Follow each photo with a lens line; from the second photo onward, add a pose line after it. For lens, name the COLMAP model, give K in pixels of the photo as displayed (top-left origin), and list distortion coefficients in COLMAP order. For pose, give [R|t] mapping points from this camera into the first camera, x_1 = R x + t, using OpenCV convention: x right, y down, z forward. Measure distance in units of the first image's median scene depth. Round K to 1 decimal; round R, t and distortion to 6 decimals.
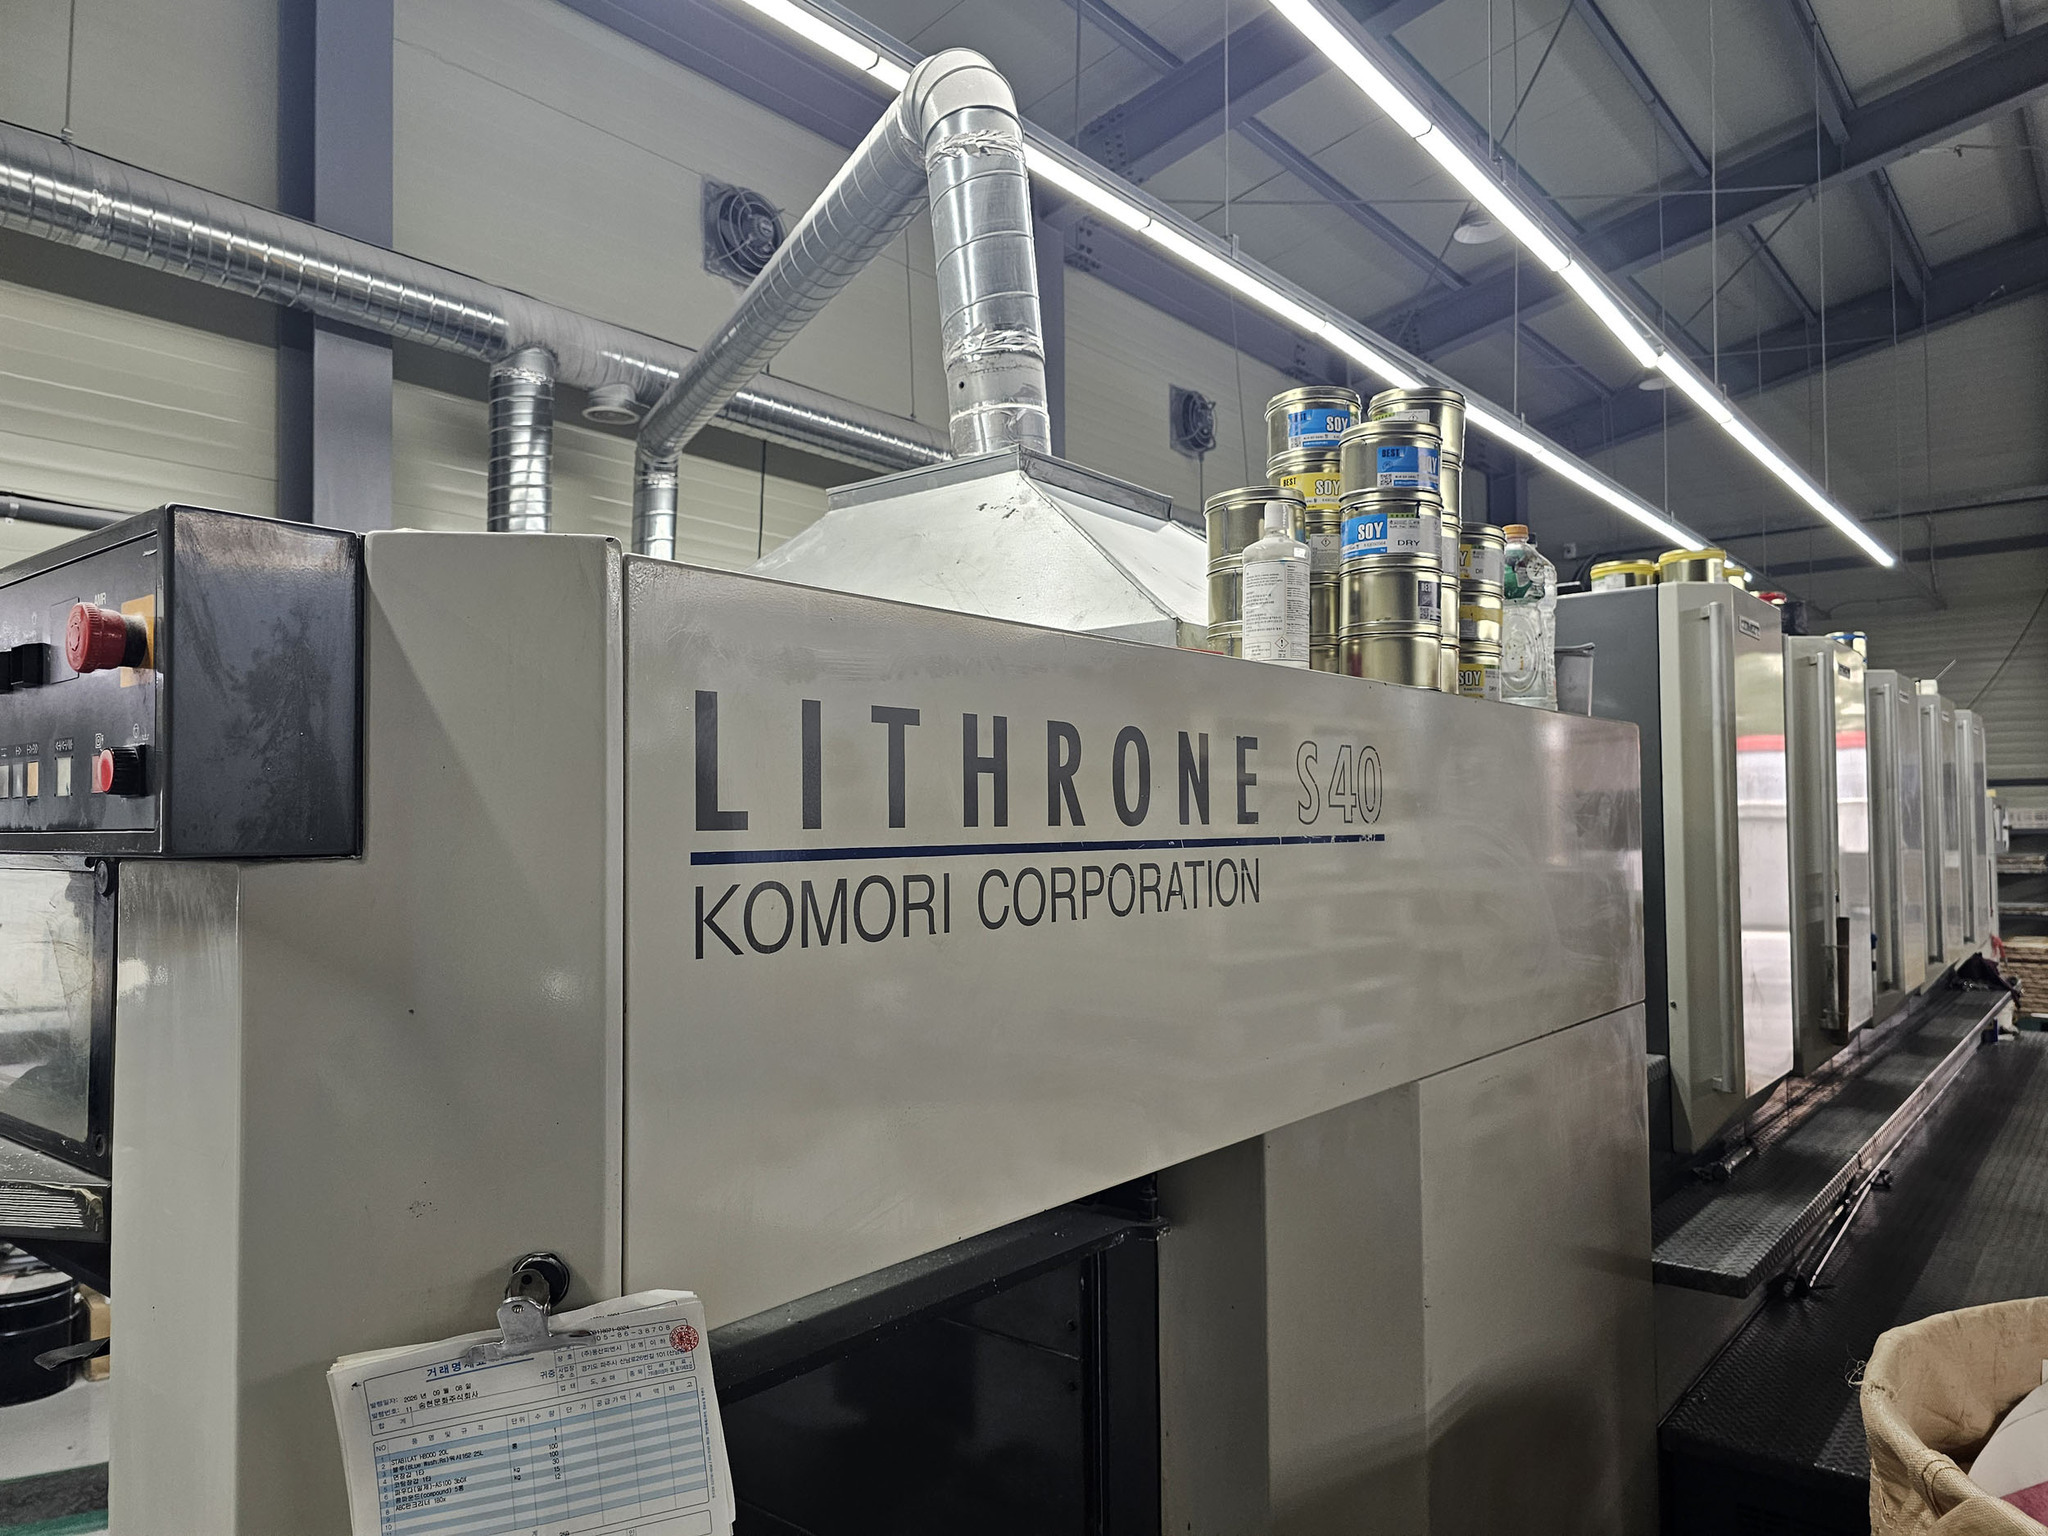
lens RADIAL K [[1379.8, 0, 1019.6], [0, 1379.8, 749.5], [0, 0, 1]] dist [0.033968, -0.027038]
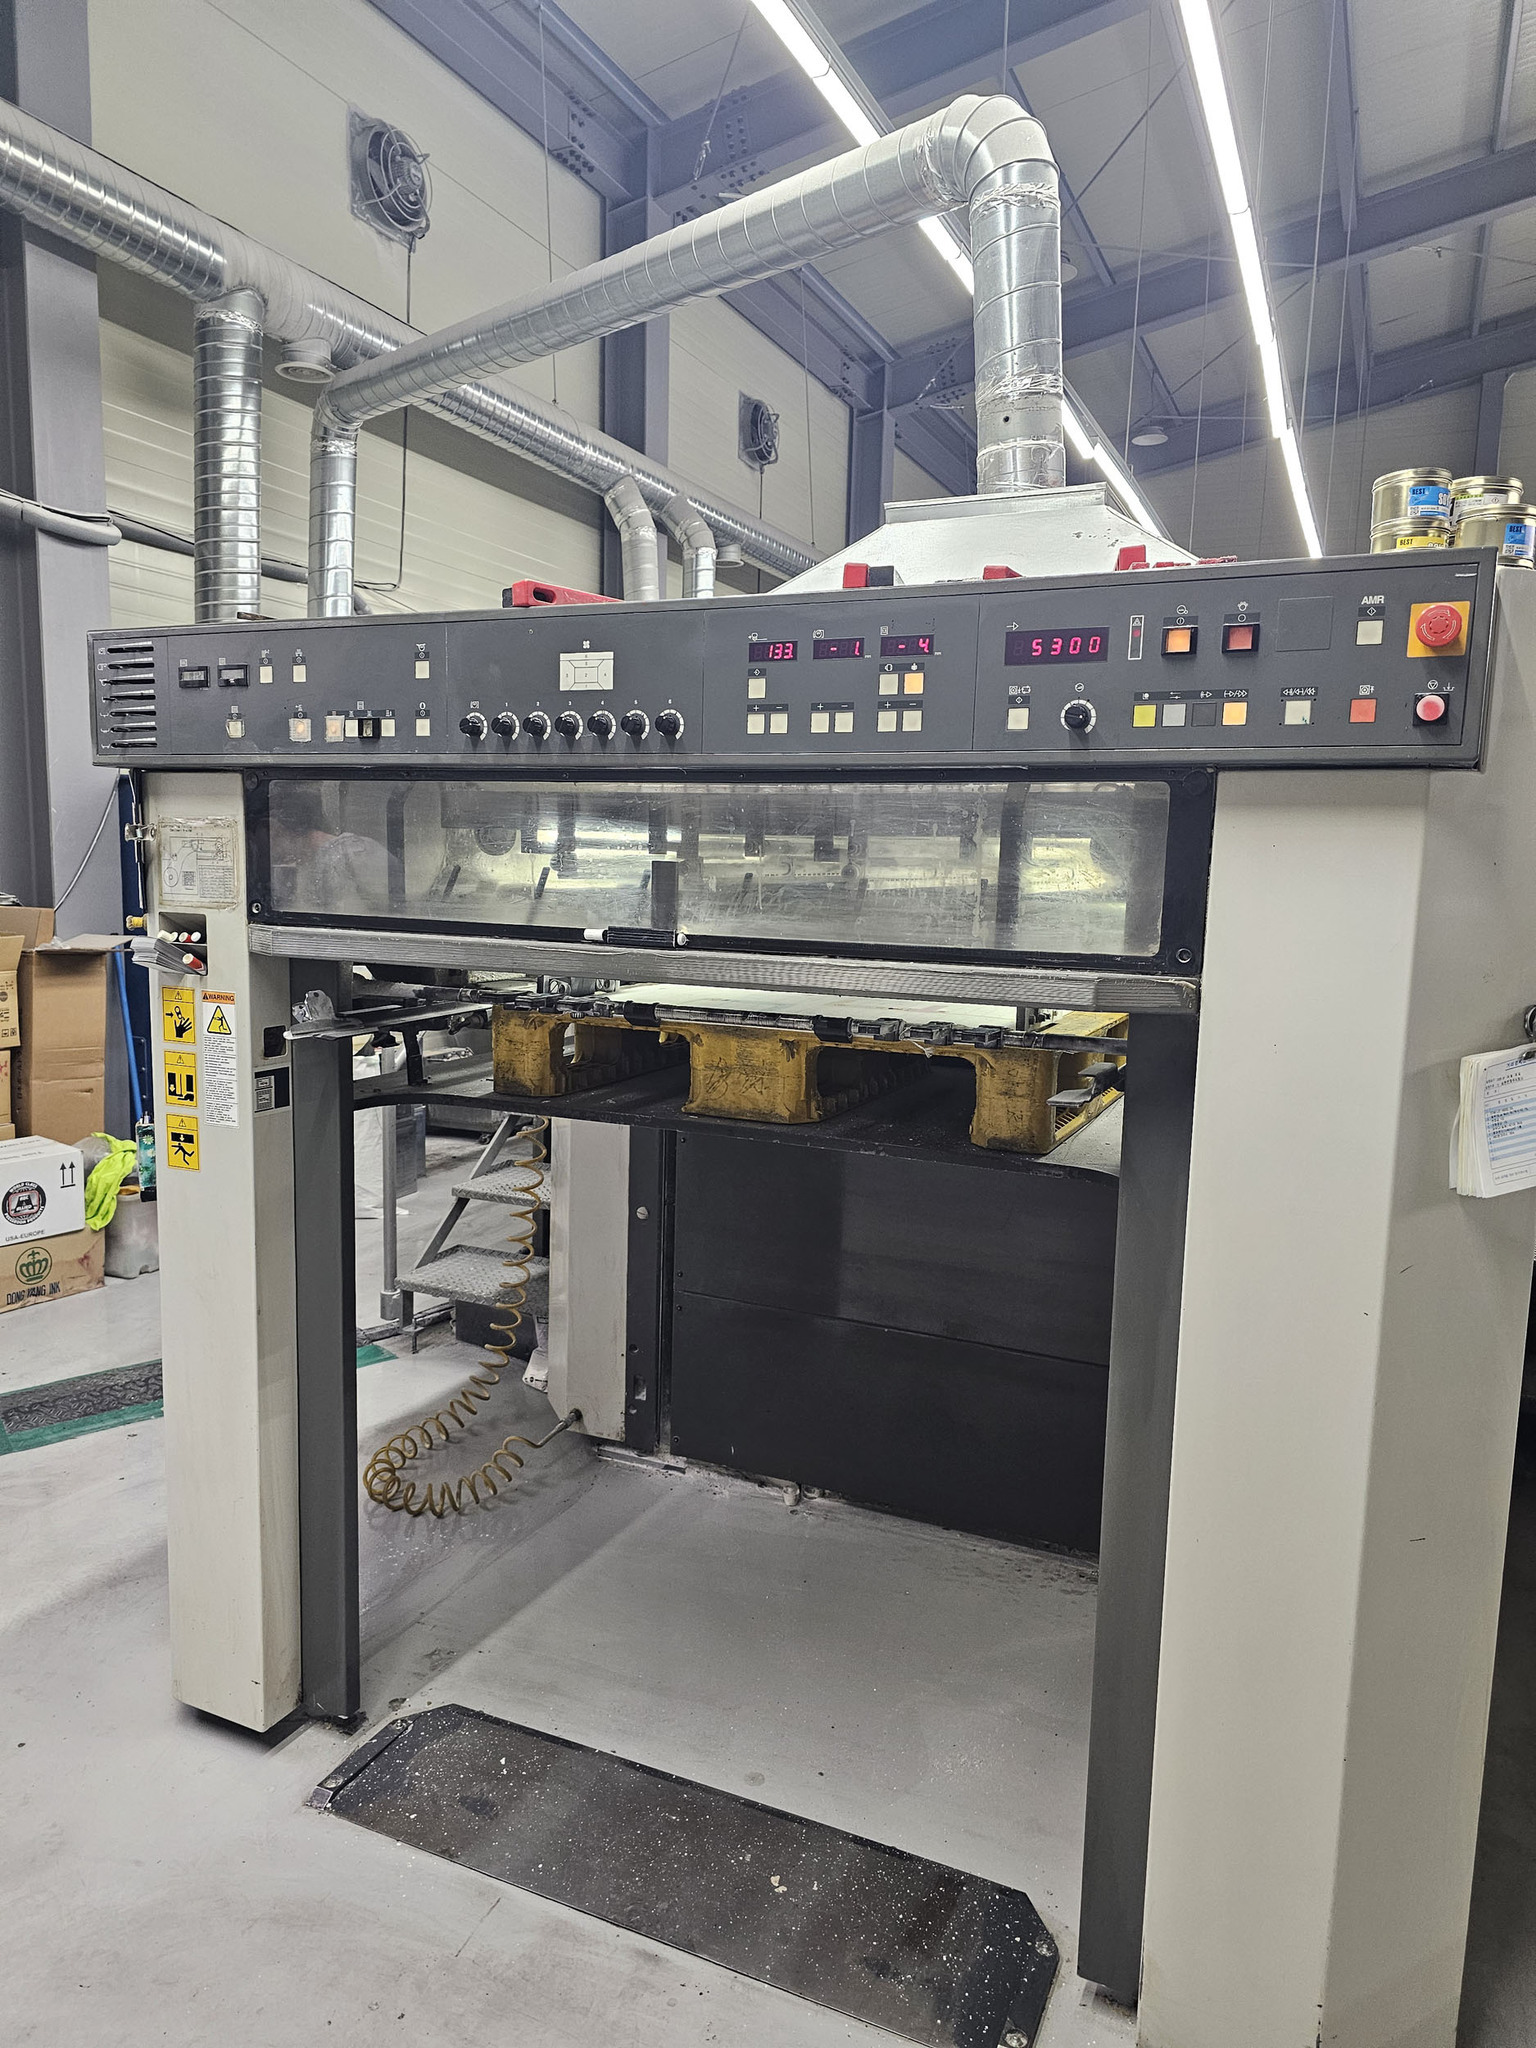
lens RADIAL K [[1379.8, 0, 758.3], [0, 1379.8, 981.1], [0, 0, 1]] dist [0.033968, -0.027038]
pose [[0.968633, 0.006979, 0.248398, -0.244480], [-0.045235, 0.987856, 0.148640, 0.016810], [-0.244344, -0.155214, 0.957186, -0.060556]]
